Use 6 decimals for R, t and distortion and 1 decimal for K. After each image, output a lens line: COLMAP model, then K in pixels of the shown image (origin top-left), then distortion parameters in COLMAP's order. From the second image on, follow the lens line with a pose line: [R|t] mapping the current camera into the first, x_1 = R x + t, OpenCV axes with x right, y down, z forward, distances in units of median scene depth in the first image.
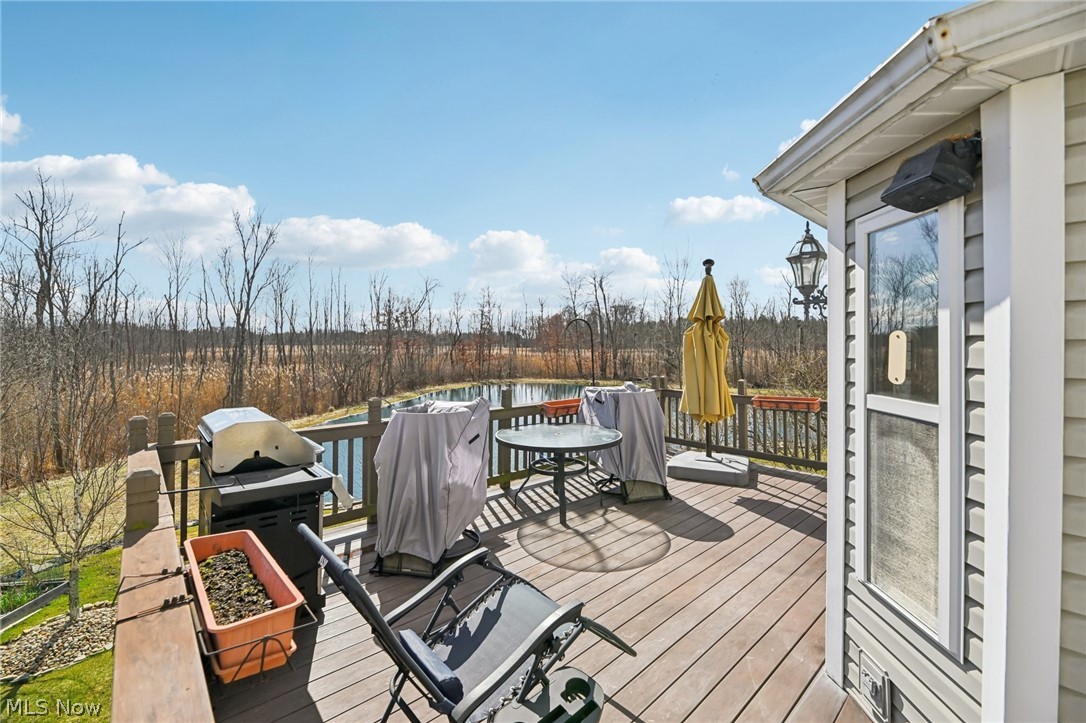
lens RADIAL K [[448.9, 0, 541.2], [0, 448.9, 352.4], [0, 0, 1]] dist [-0.000119, 0.000333]
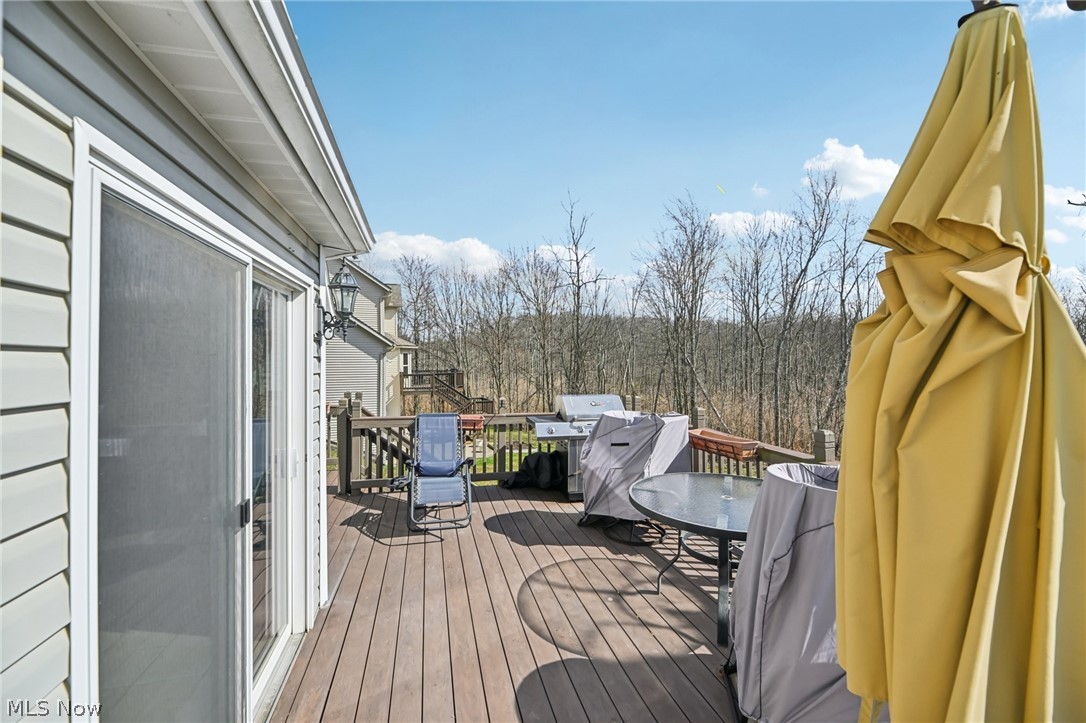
lens RADIAL K [[448.9, 0, 540.1], [0, 448.9, 365.0], [0, 0, 1]] dist [-0.000119, 0.000333]
pose [[-0.474426, 0.008175, -0.880258, 0.877889], [-0.007945, 0.999876, 0.013568, -0.020222], [0.880260, 0.013431, -0.474302, 1.266635]]
